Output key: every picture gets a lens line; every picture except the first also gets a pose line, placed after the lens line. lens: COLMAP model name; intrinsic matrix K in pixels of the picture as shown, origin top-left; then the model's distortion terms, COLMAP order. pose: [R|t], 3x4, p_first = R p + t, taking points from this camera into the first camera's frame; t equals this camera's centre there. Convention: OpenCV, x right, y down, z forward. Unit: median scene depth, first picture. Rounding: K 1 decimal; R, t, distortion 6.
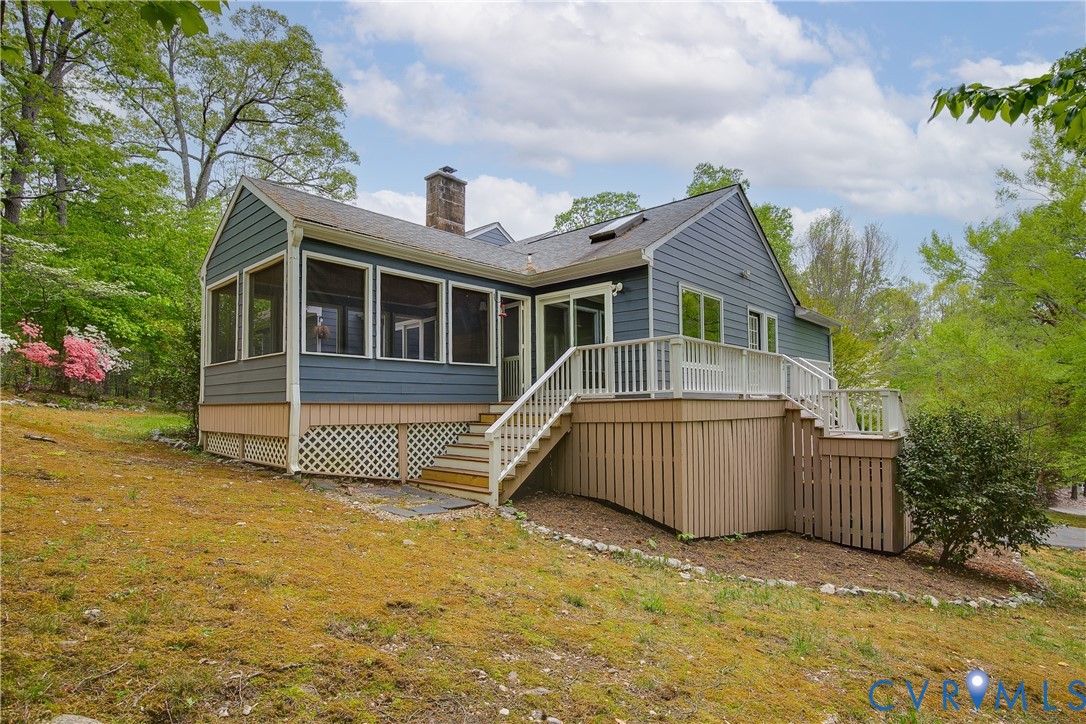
lens RADIAL K [[533.2, 0, 545.2], [0, 533.2, 374.7], [0, 0, 1]] dist [-0.021745, 0.000254]
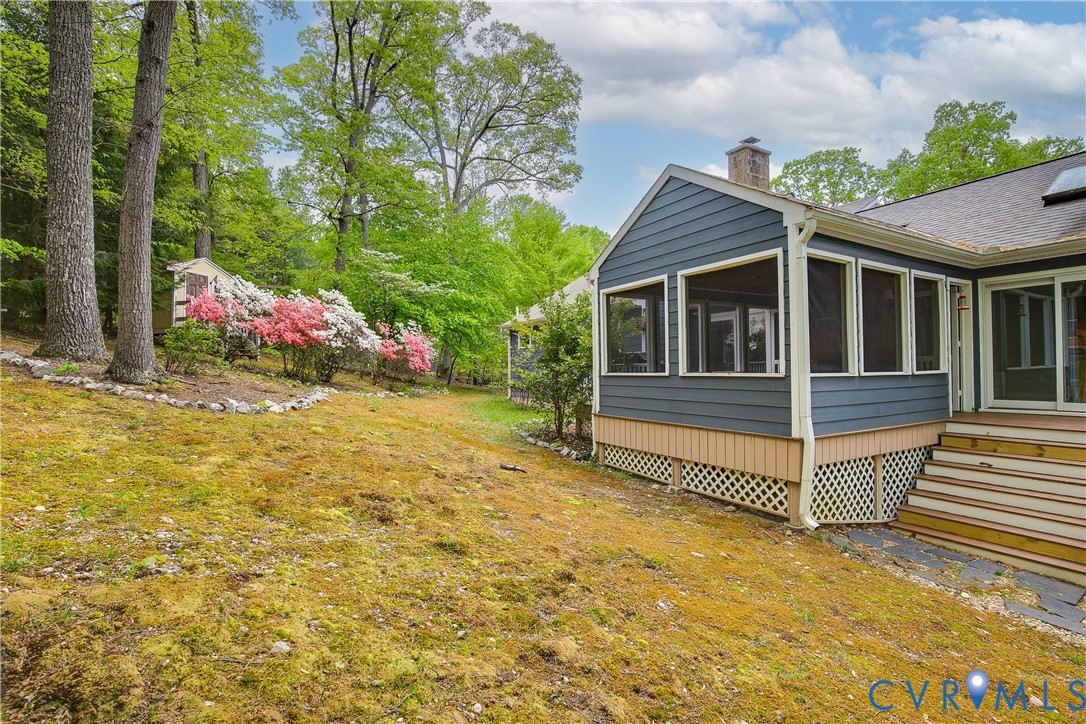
lens RADIAL K [[488.8, 0, 543.0], [0, 488.8, 362.0], [0, 0, 1]] dist [-0.027151, -0.000252]
pose [[0.944588, -0.003886, -0.328235, -0.370192], [0.017315, 0.999128, 0.038001, -0.060591], [0.327801, -0.041579, 0.943831, 0.112437]]
